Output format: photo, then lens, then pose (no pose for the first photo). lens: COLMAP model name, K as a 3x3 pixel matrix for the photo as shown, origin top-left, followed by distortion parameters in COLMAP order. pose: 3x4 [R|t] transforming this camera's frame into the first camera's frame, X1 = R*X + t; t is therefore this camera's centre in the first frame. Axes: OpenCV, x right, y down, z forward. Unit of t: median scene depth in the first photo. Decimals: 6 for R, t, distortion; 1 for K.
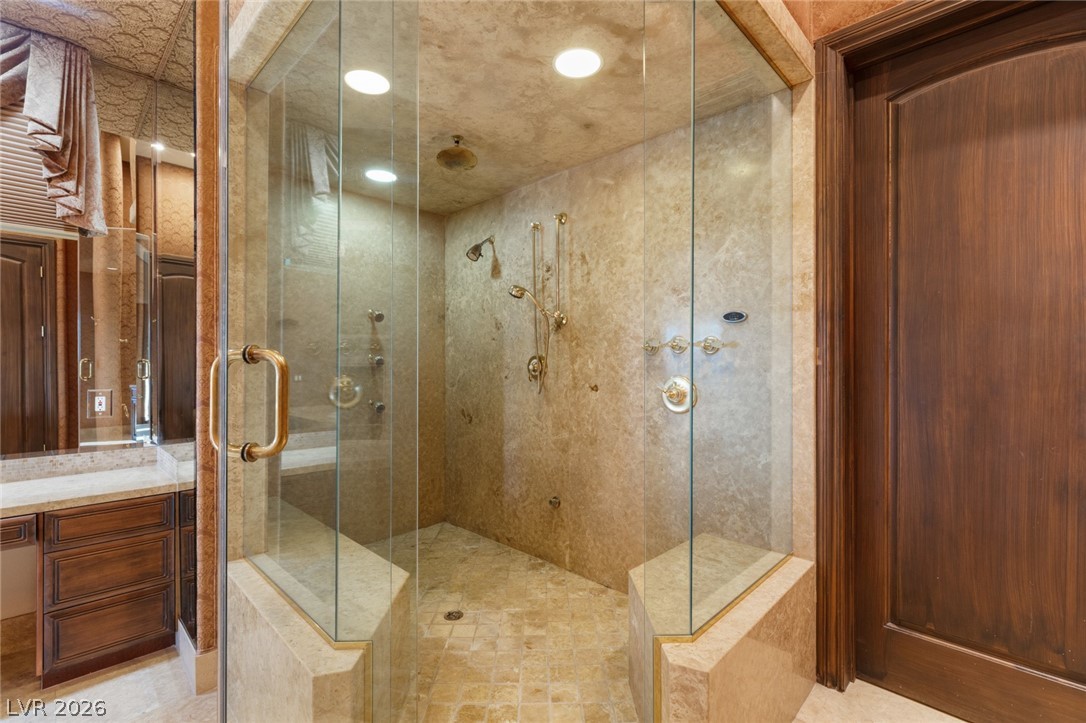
lens RADIAL K [[484.0, 0, 543.9], [0, 484.0, 362.6], [0, 0, 1]] dist [-0.009062, 0.002438]
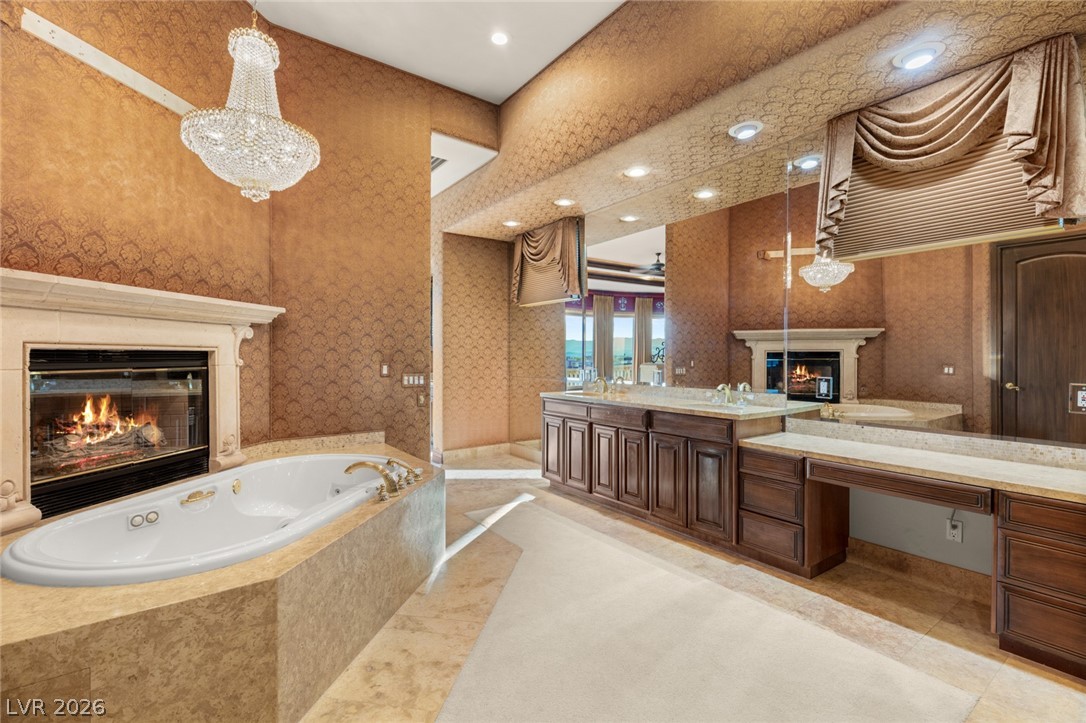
lens RADIAL K [[484.0, 0, 542.9], [0, 484.0, 355.8], [0, 0, 1]] dist [-0.009062, 0.002438]
pose [[-0.171191, 0.001517, -0.985237, 0.196824], [-0.001324, 0.999998, 0.001770, 0.000754], [0.985237, 0.001607, -0.171189, 0.125739]]
